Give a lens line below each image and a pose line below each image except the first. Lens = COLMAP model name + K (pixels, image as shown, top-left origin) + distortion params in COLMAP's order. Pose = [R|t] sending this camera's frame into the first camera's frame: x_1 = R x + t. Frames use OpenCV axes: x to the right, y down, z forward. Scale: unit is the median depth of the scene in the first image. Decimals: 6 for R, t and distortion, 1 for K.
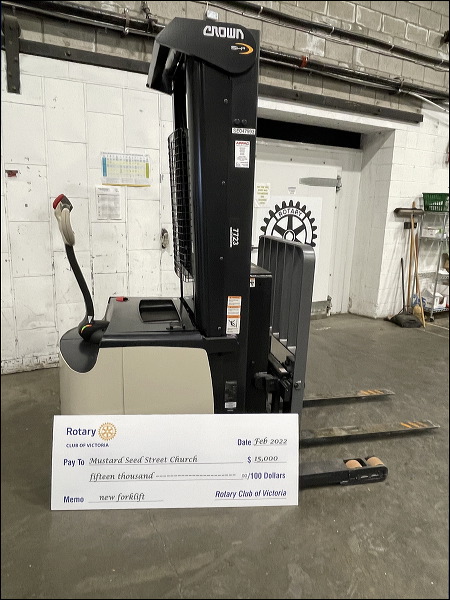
lens RADIAL K [[431.7, 0, 222.6], [0, 431.7, 300.8], [0, 0, 1]] dist [0.011839, -0.033824]
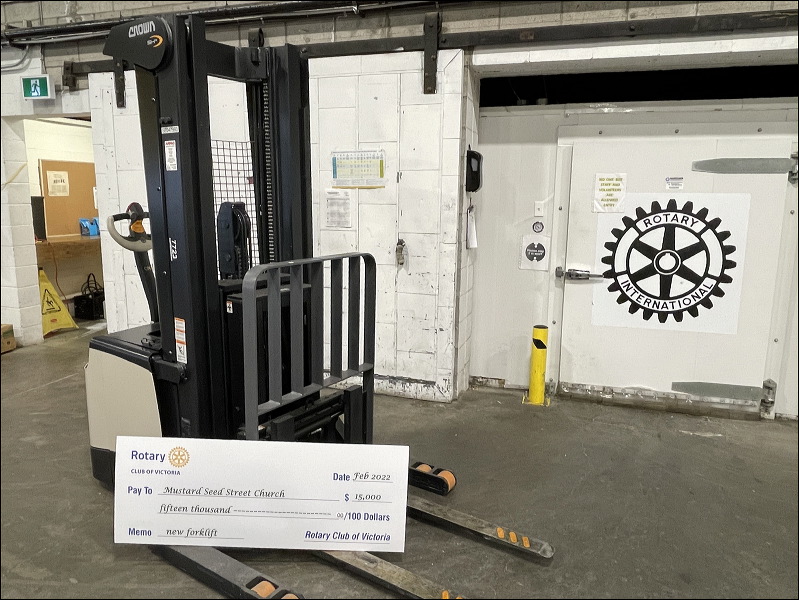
lens RADIAL K [[574.8, 0, 395.6], [0, 574.8, 298.3], [0, 0, 1]] dist [0.011839, -0.033824]
pose [[0.687600, 0.106914, -0.718175, 0.693118], [-0.149636, 0.988733, 0.003926, -0.072246], [0.710504, 0.104766, 0.695851, 0.309154]]
